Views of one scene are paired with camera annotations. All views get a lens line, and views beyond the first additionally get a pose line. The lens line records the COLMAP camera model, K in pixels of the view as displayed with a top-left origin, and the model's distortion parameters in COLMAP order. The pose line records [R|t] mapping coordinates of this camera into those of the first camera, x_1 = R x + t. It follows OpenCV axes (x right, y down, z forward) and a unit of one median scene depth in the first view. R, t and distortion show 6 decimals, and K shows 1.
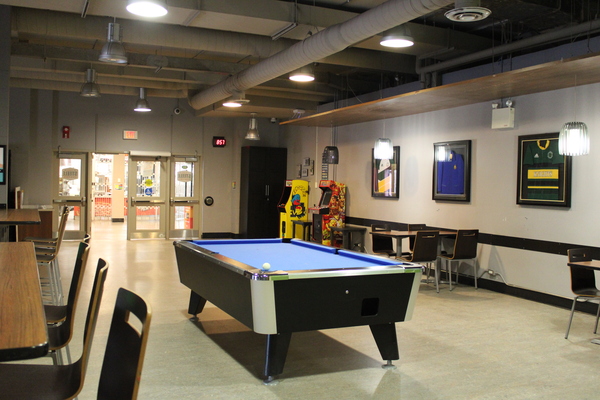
lens RADIAL K [[608.2, 0, 300.3], [0, 608.2, 199.9], [0, 0, 1]] dist [-0.085339, 0.000000]
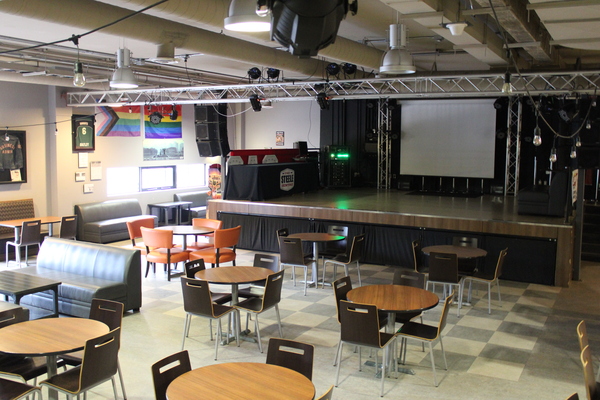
lens RADIAL K [[608.2, 0, 301.9], [0, 608.2, 199.5], [0, 0, 1]] dist [-0.085339, 0.000000]
pose [[0.604332, 0.065186, -0.794061, 0.403785], [-0.020060, 0.997576, 0.066626, -0.124546], [0.796480, -0.024335, 0.604175, 0.320407]]
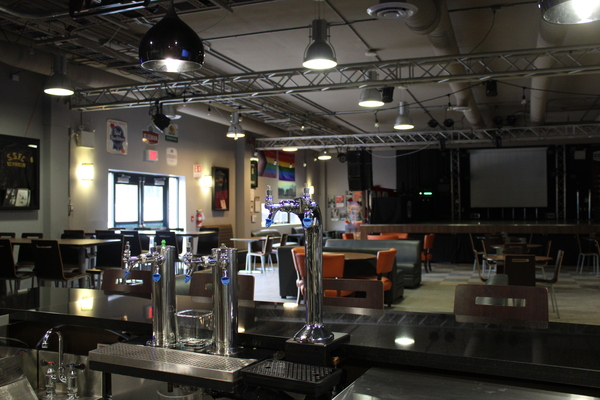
lens RADIAL K [[608.2, 0, 301.8], [0, 608.2, 198.8], [0, 0, 1]] dist [-0.085339, 0.000000]
pose [[0.726437, -0.033785, -0.686402, 0.202448], [0.002917, 0.998933, -0.046081, 0.018080], [0.687226, 0.031473, 0.725761, -0.674040]]
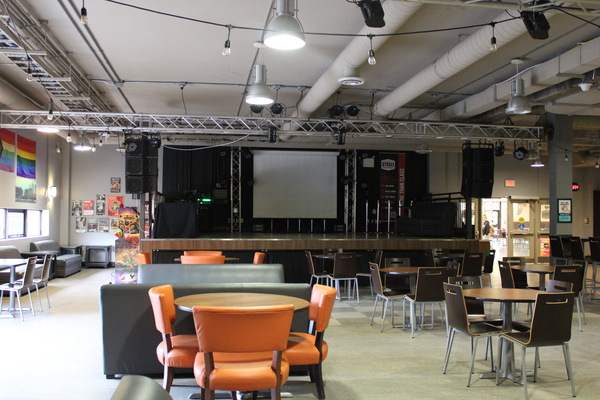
lens RADIAL K [[608.2, 0, 303.4], [0, 608.2, 206.0], [0, 0, 1]] dist [-0.085339, 0.000000]
pose [[0.966640, -0.017912, -0.255511, -0.371356], [0.005792, 0.998825, -0.048106, 0.001367], [0.256072, 0.045022, 0.965609, -0.363941]]
